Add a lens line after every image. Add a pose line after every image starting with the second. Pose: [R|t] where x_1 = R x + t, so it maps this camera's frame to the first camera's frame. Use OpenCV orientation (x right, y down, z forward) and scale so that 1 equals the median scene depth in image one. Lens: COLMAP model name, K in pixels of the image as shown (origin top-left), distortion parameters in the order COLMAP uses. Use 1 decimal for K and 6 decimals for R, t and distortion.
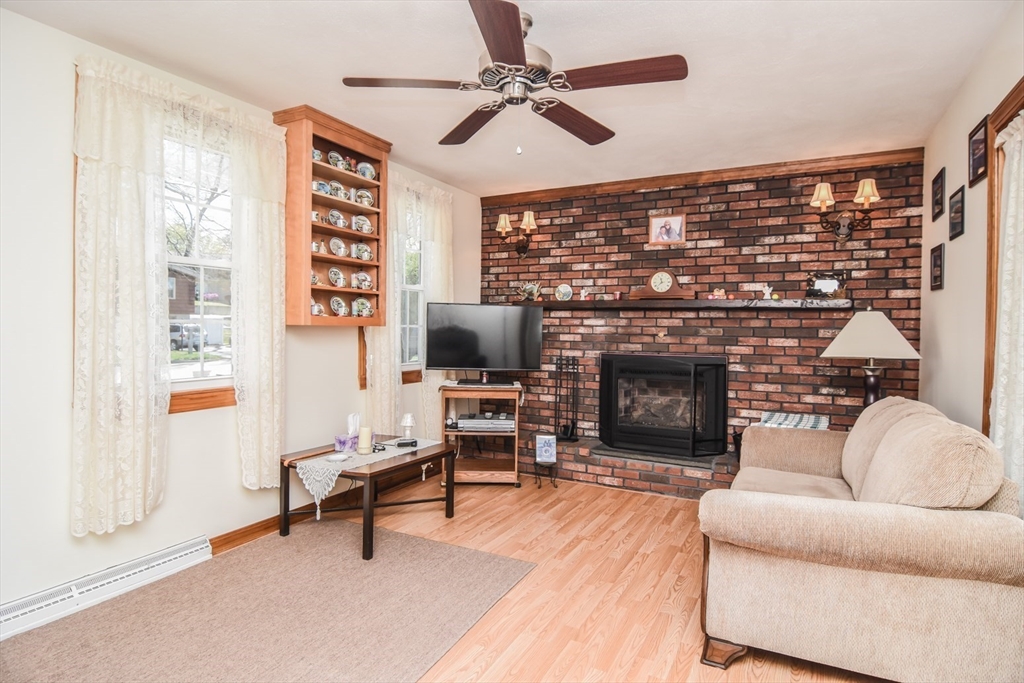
lens RADIAL K [[549.1, 0, 510.9], [0, 549.1, 334.4], [0, 0, 1]] dist [-0.008075, -0.006881]
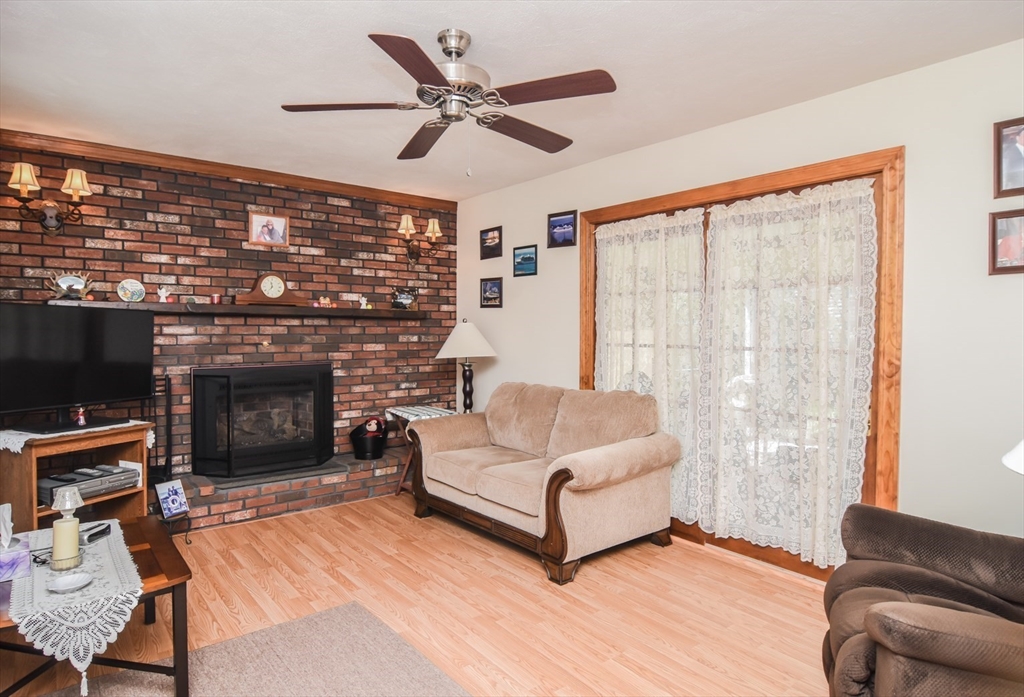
lens RADIAL K [[598.3, 0, 490.7], [0, 598.3, 341.1], [0, 0, 1]] dist [-0.006622, -0.002565]
pose [[0.404262, -0.028065, 0.914213, -0.521647], [0.014249, 0.999601, 0.024386, -0.024151], [-0.914532, 0.003168, 0.404500, 0.267841]]
